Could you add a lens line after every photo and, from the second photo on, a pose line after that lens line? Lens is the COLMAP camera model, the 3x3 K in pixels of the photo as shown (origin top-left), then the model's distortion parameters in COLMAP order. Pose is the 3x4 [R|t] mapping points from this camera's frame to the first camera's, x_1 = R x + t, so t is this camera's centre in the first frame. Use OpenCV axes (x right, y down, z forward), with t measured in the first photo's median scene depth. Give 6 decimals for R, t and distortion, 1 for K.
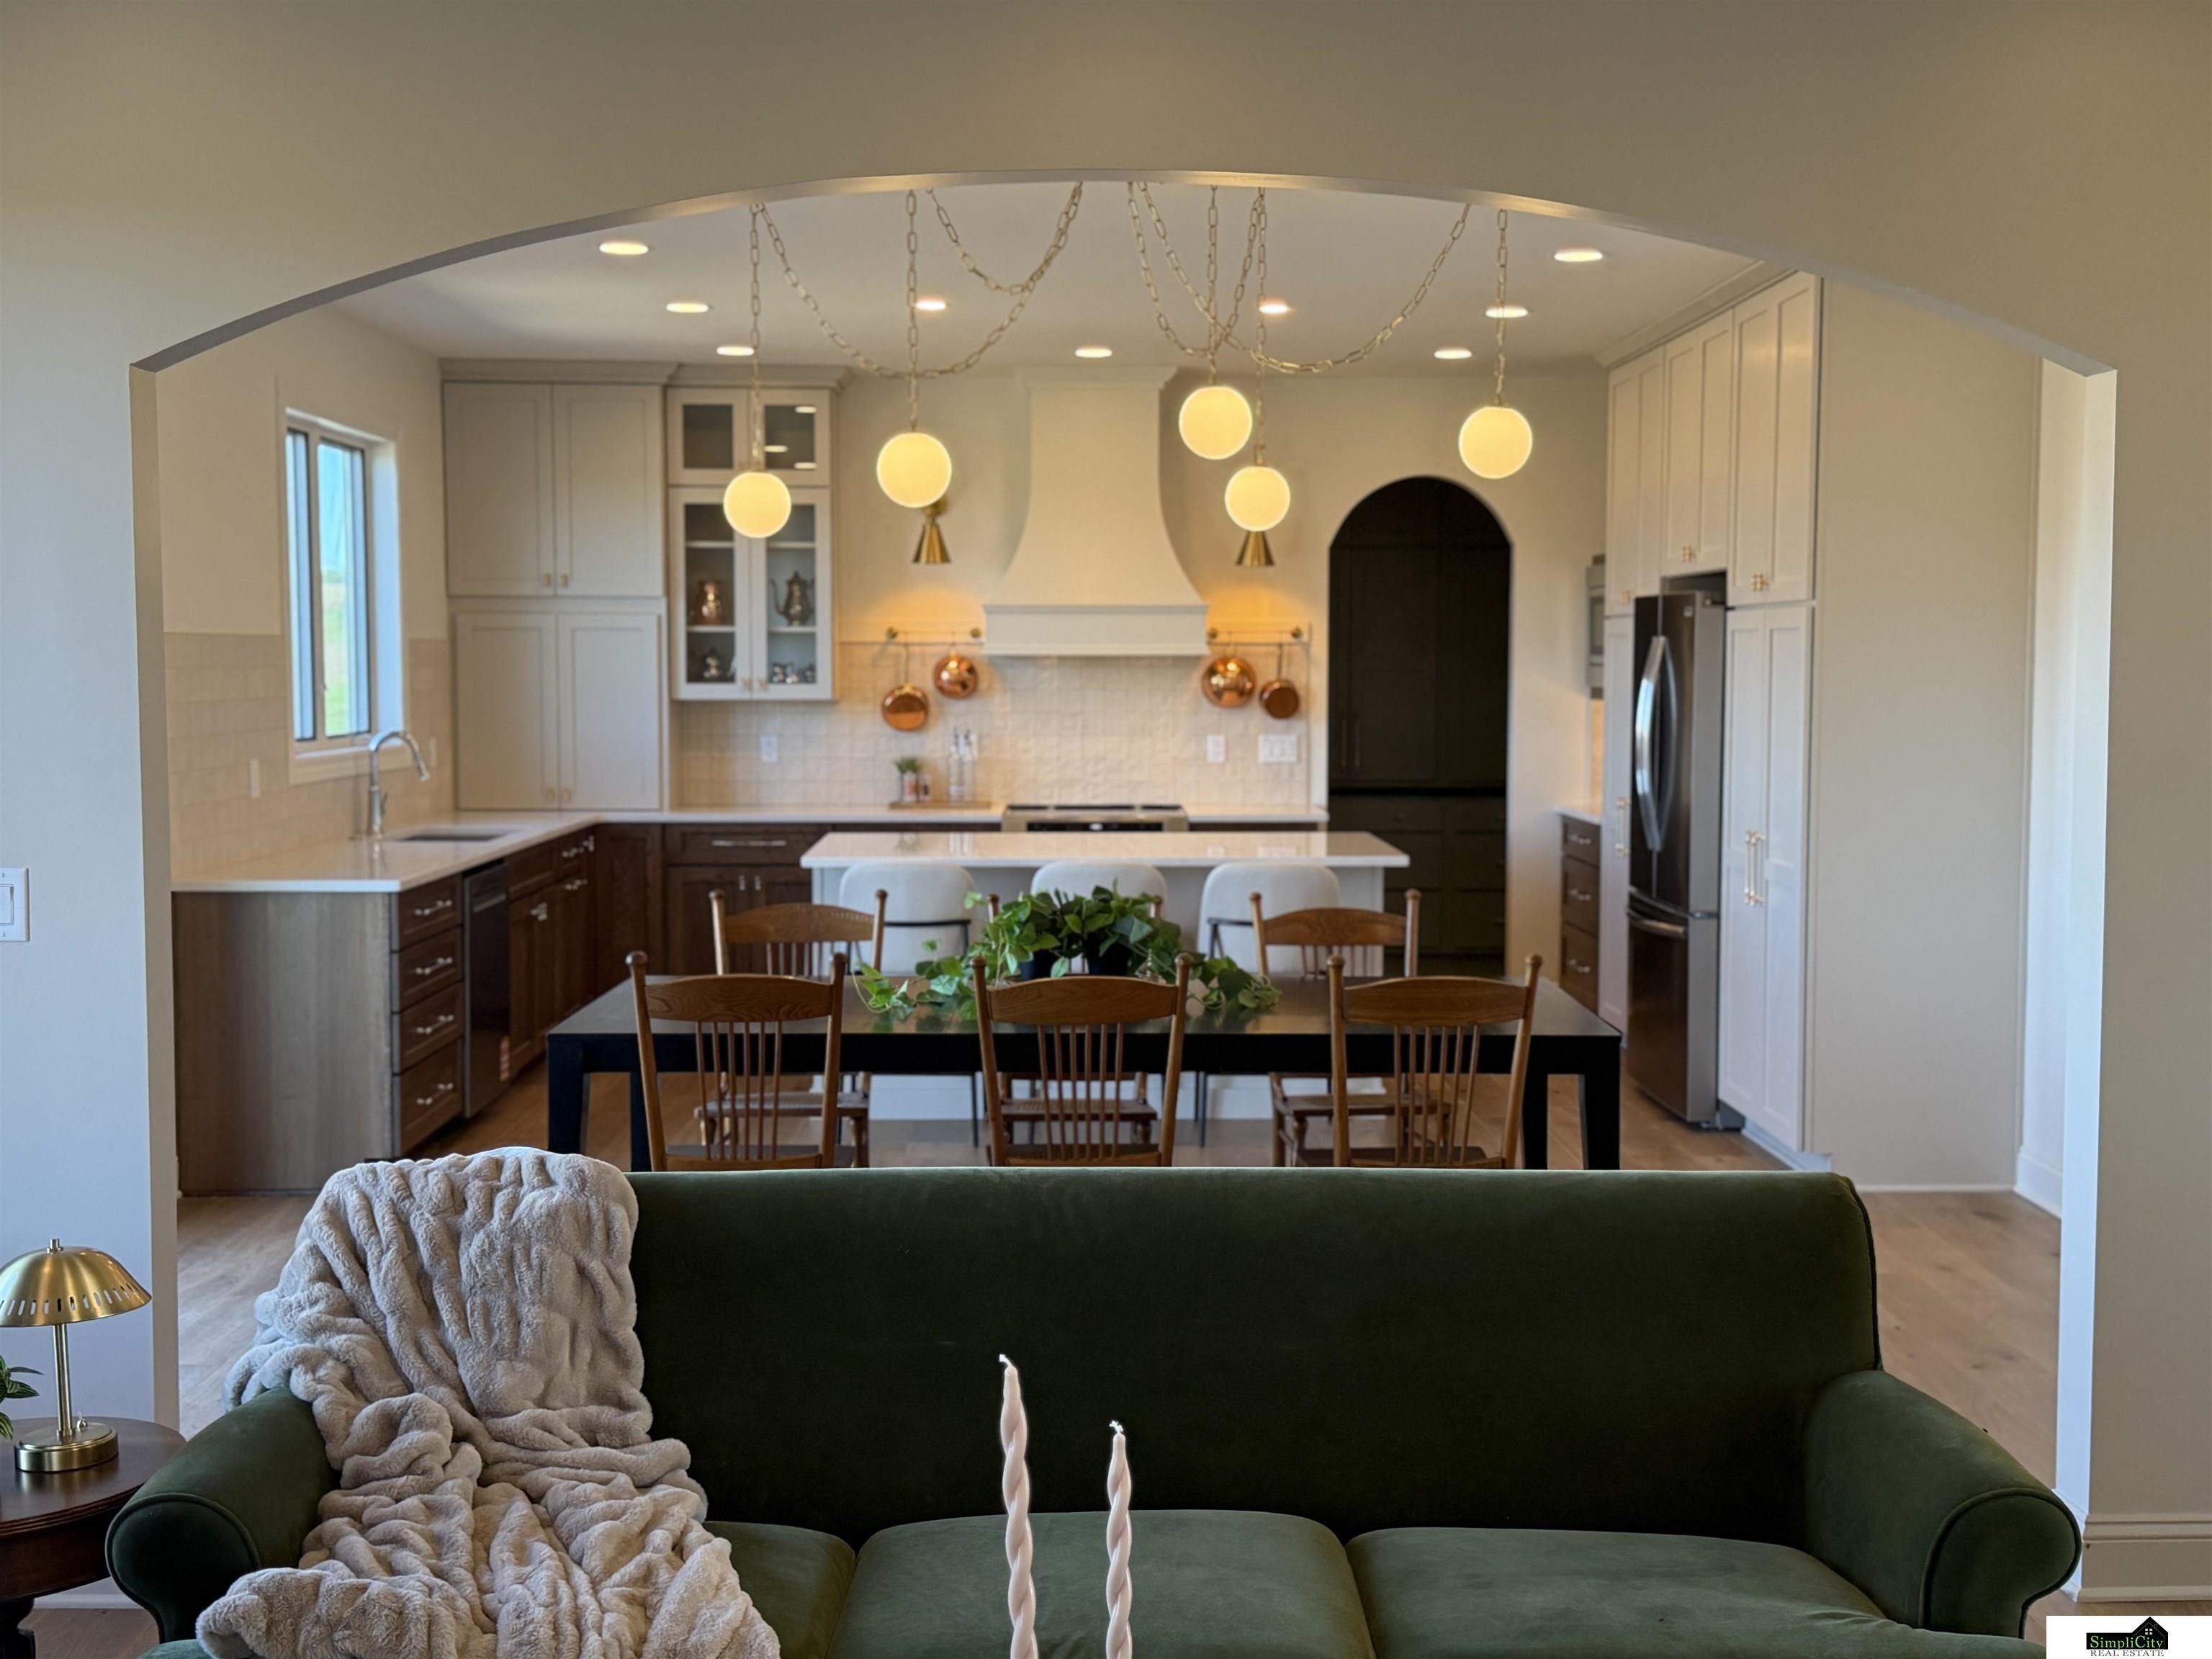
lens RADIAL K [[2510.2, 0, 1106.0], [0, 2510.2, 829.5], [0, 0, 1]] dist [0.009872, 0.011302]
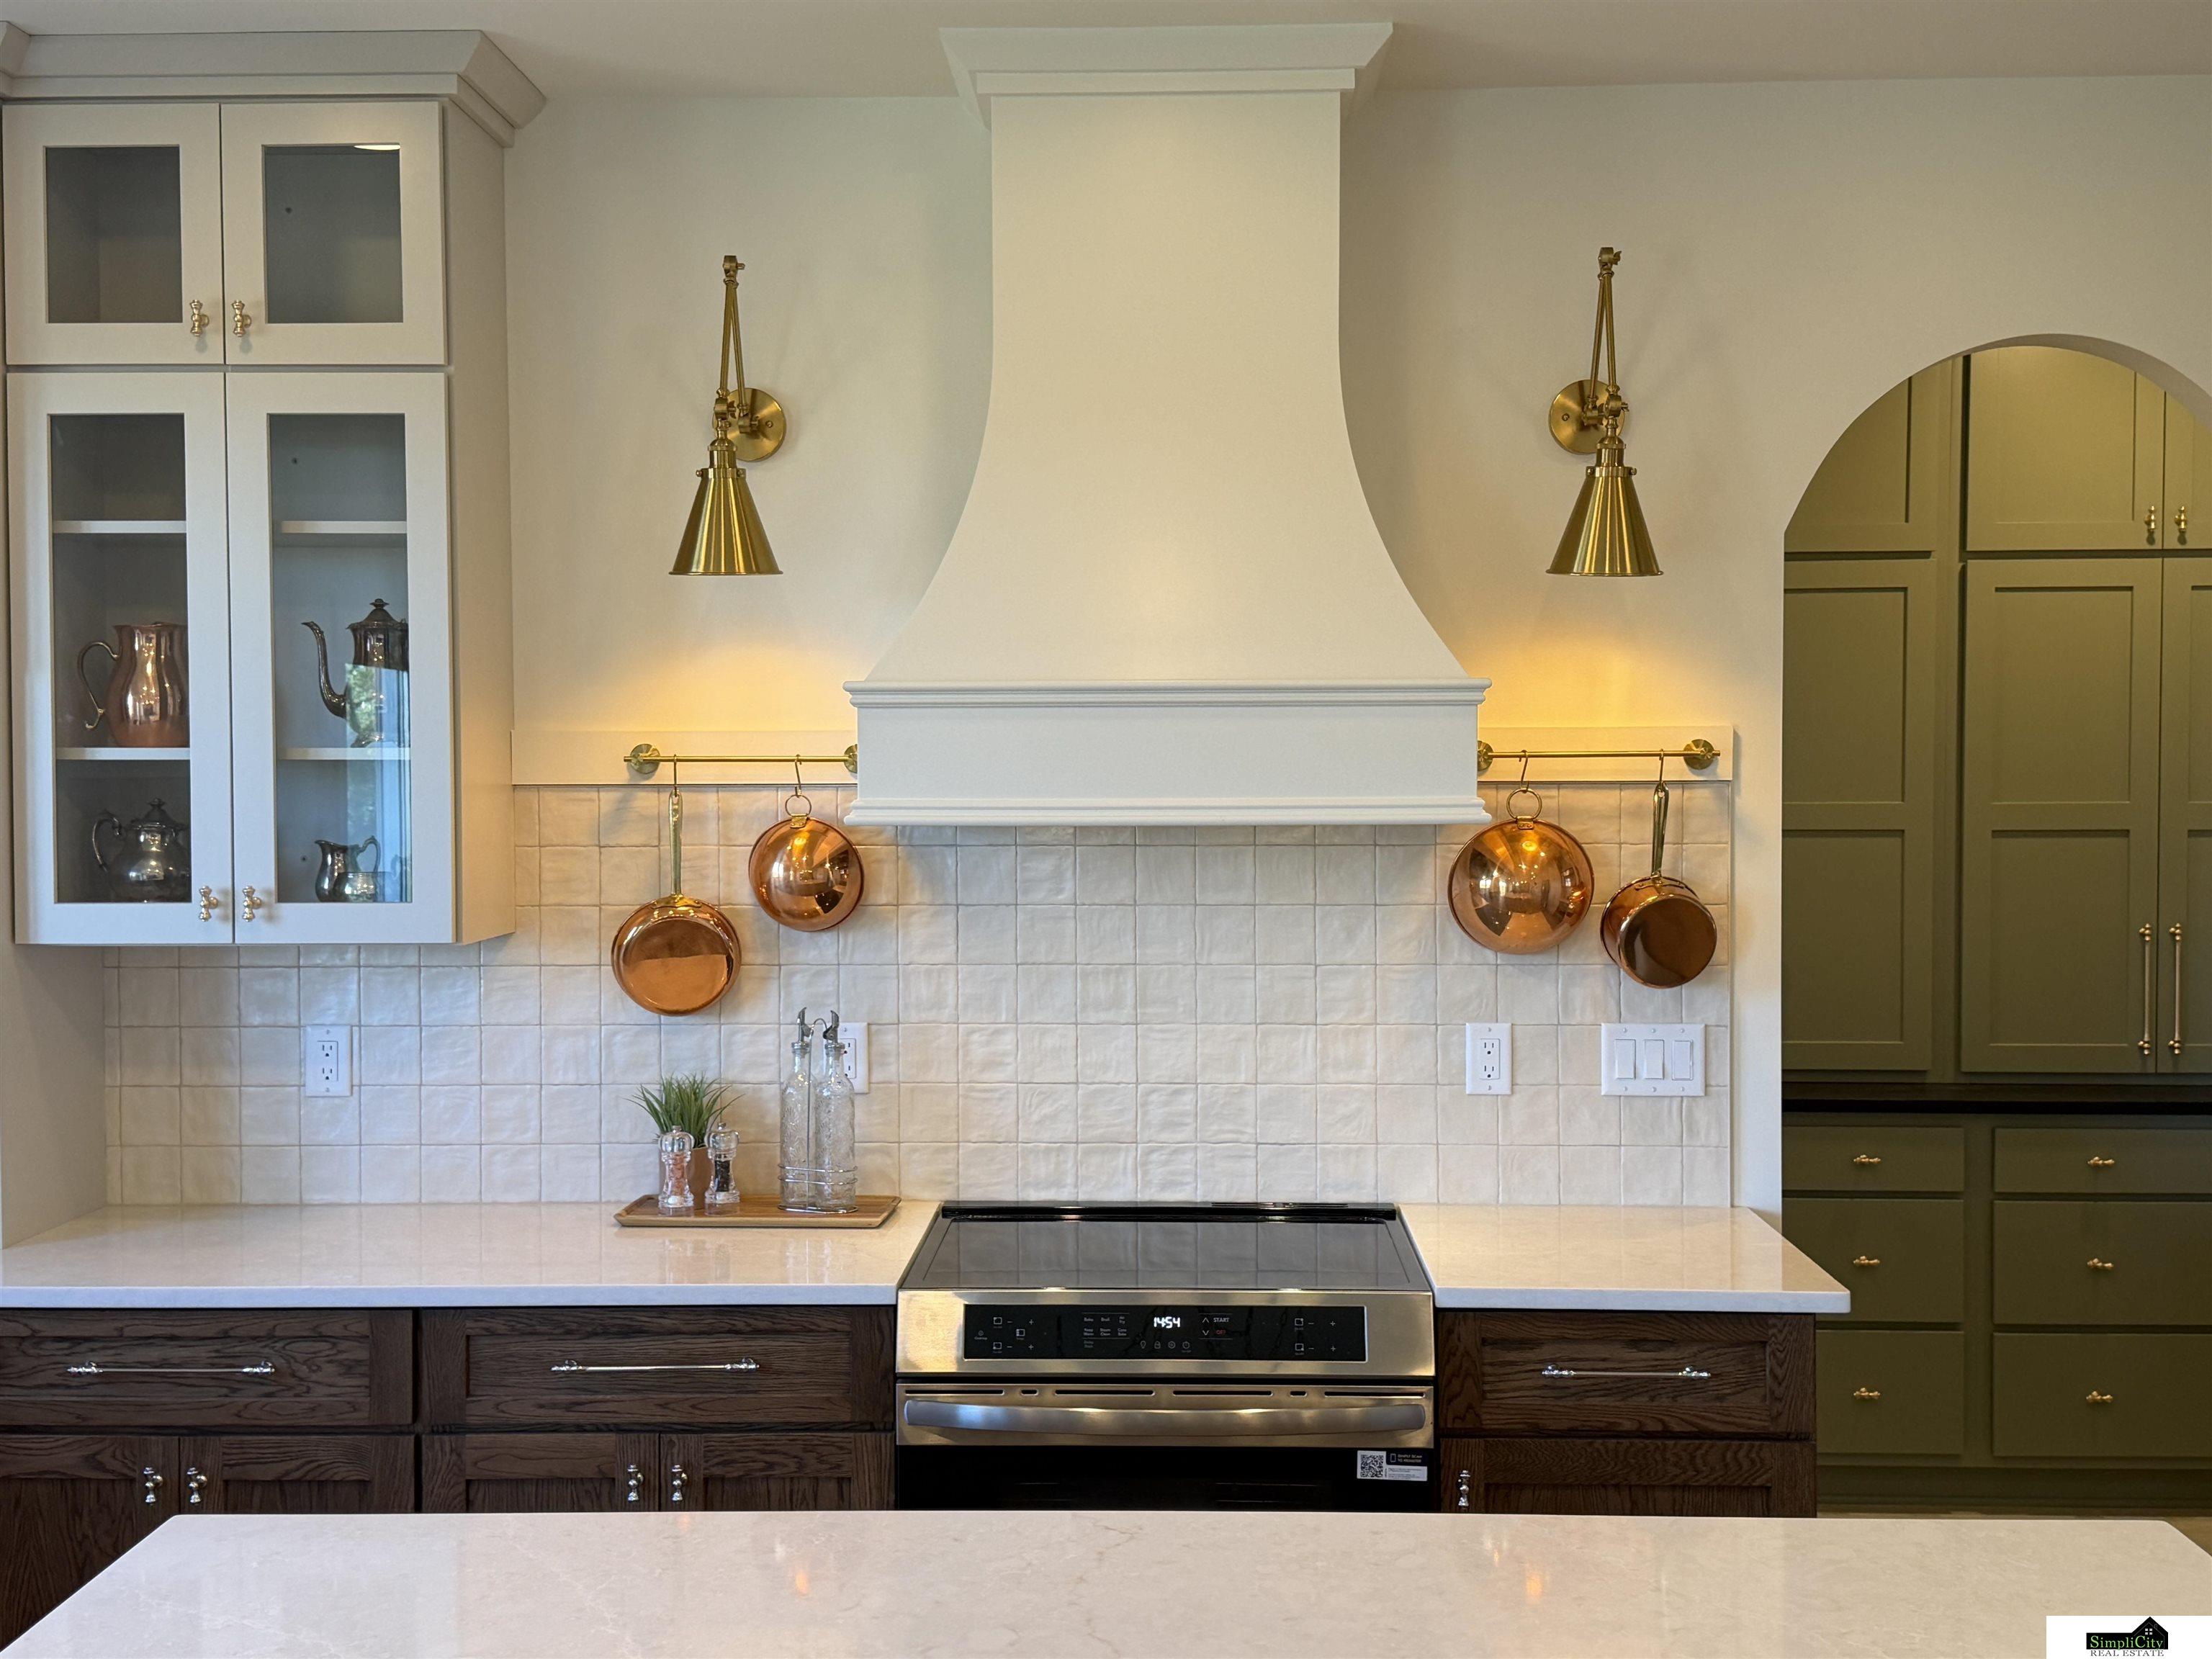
lens RADIAL K [[2510.2, 0, 1106.0], [0, 2510.2, 829.5], [0, 0, 1]] dist [0.009872, 0.011302]
pose [[0.999135, -0.002728, -0.041500, 0.001898], [0.001336, 0.999437, -0.033529, -0.054588], [0.041568, 0.033444, 0.998576, 0.617714]]
